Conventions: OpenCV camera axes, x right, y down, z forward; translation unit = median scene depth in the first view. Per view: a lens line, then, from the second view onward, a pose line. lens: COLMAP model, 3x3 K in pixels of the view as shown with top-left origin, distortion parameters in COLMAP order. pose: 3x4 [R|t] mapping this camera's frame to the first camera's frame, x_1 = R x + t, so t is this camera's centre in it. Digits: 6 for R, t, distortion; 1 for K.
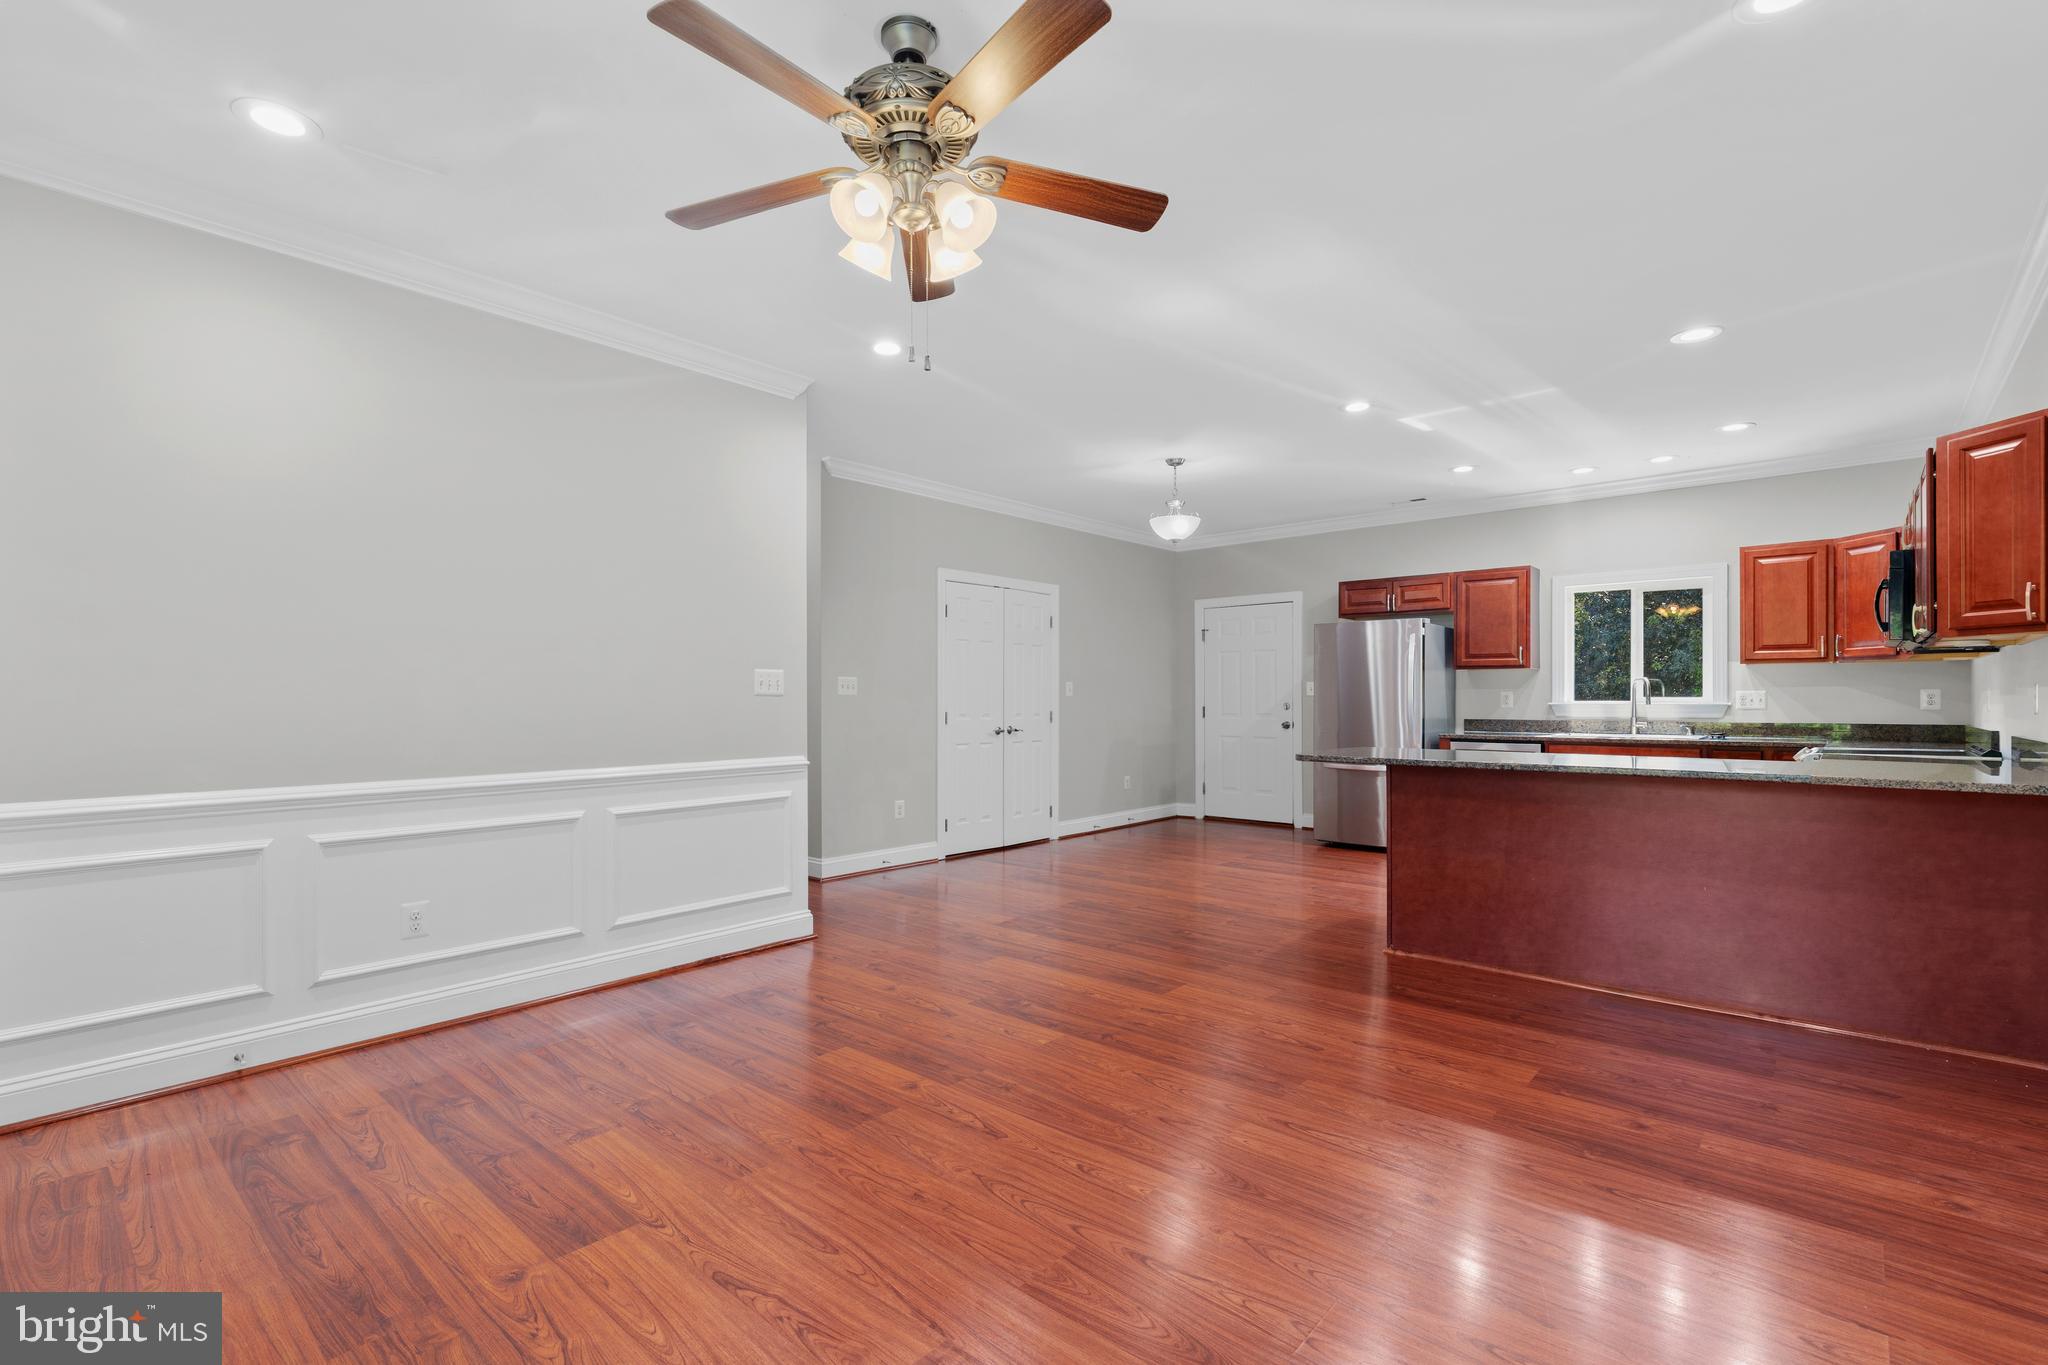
lens RADIAL K [[924.5, 0, 1017.1], [0, 924.5, 696.7], [0, 0, 1]] dist [0.009532, -0.004864]
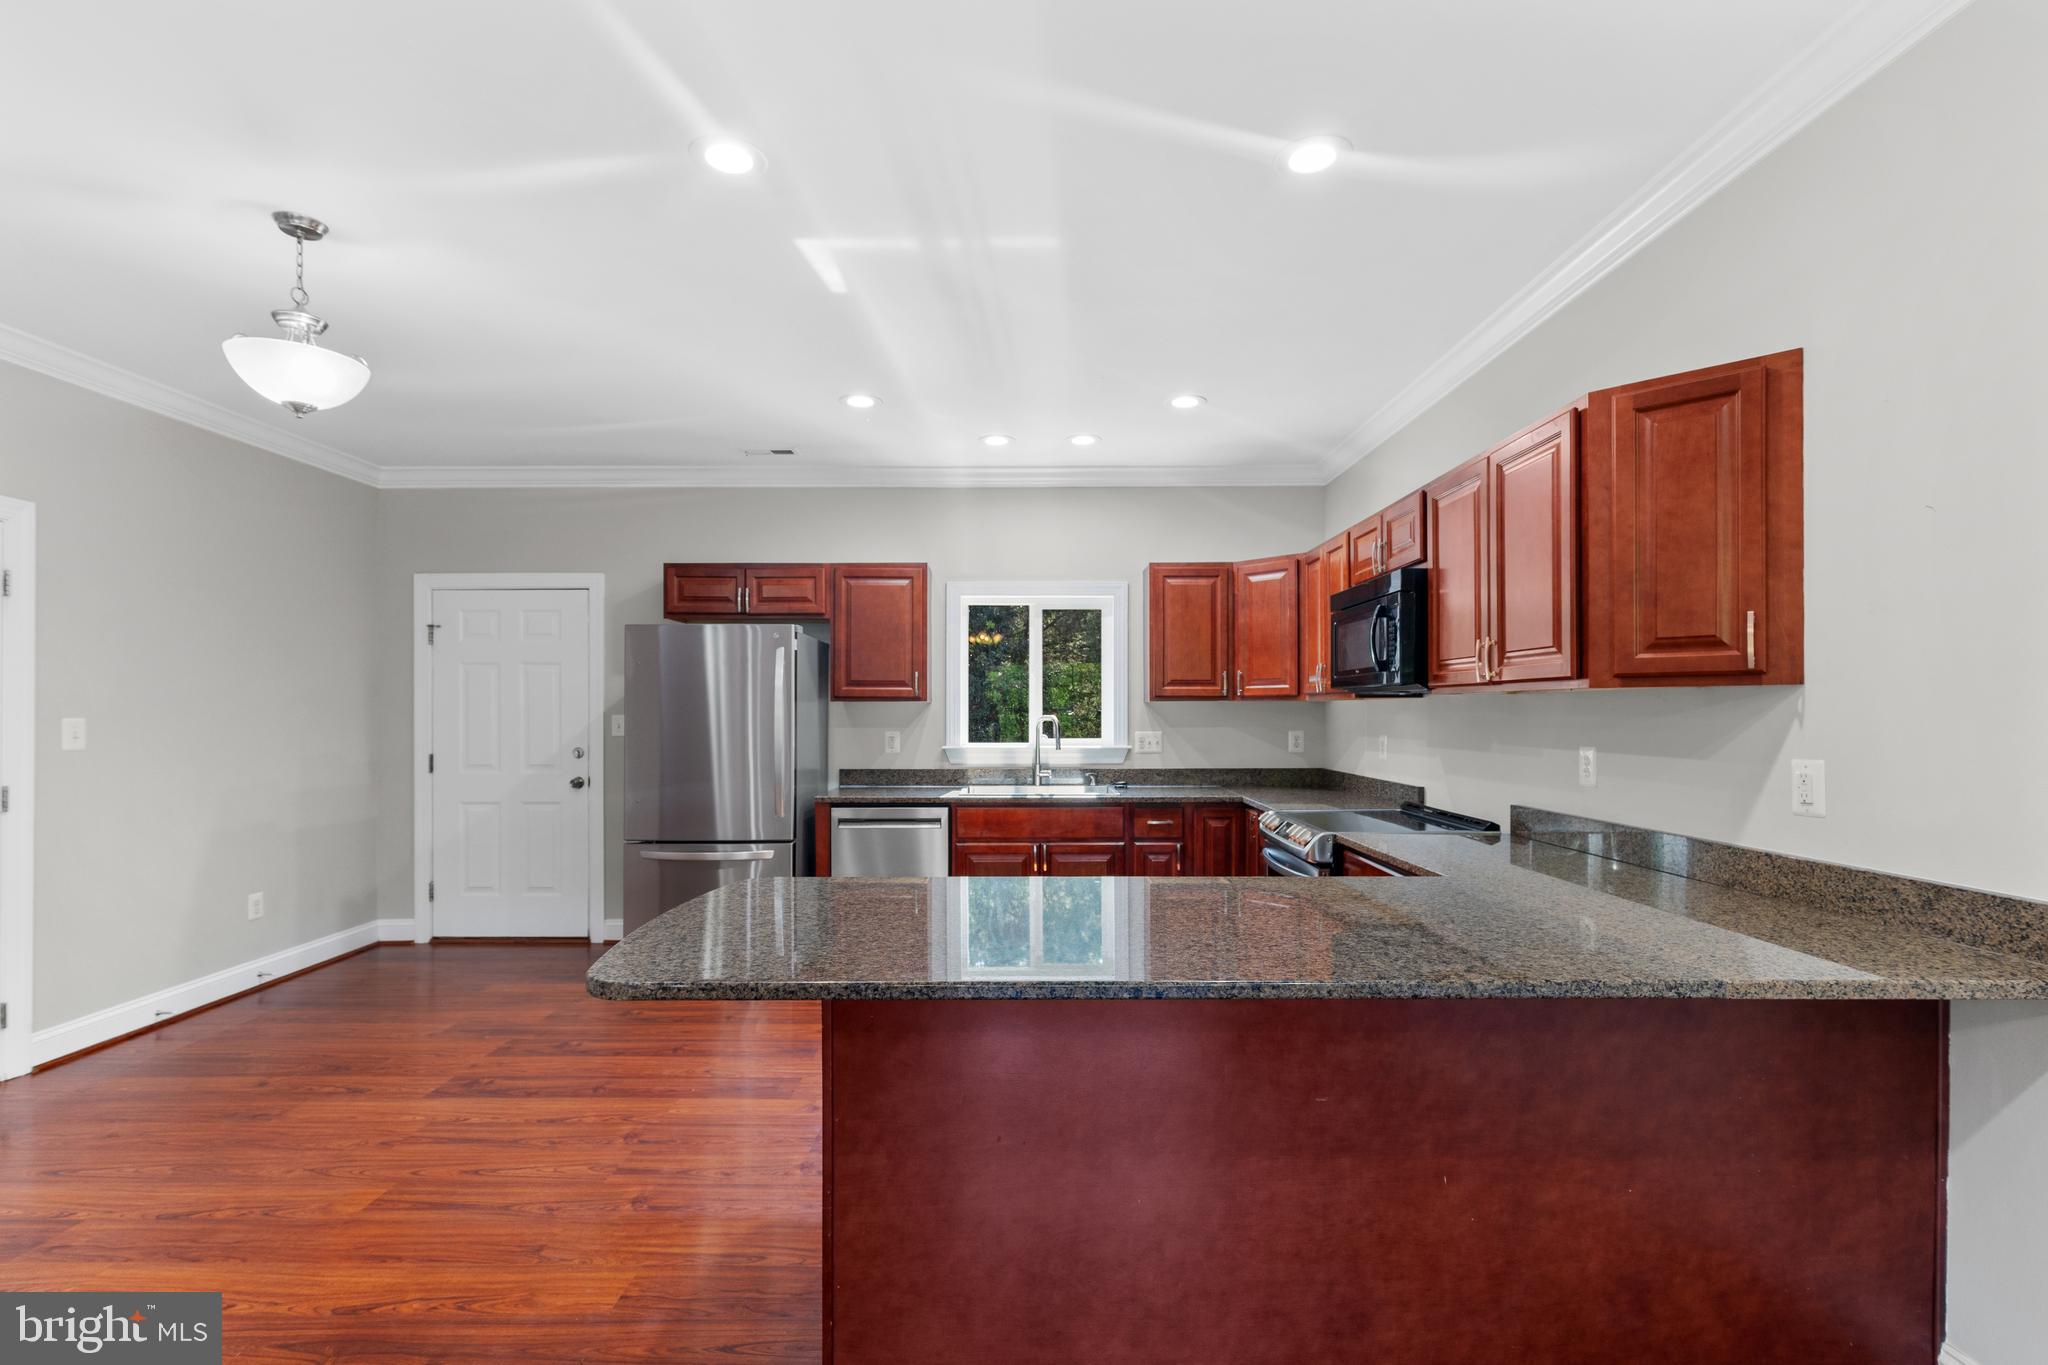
lens RADIAL K [[924.5, 0, 1019.6], [0, 924.5, 708.4], [0, 0, 1]] dist [0.009532, -0.004864]
pose [[0.750036, 0.002024, 0.661394, 0.144832], [-0.001487, 0.999998, -0.001375, -0.029235], [-0.661396, 0.000047, 0.750037, 0.477392]]
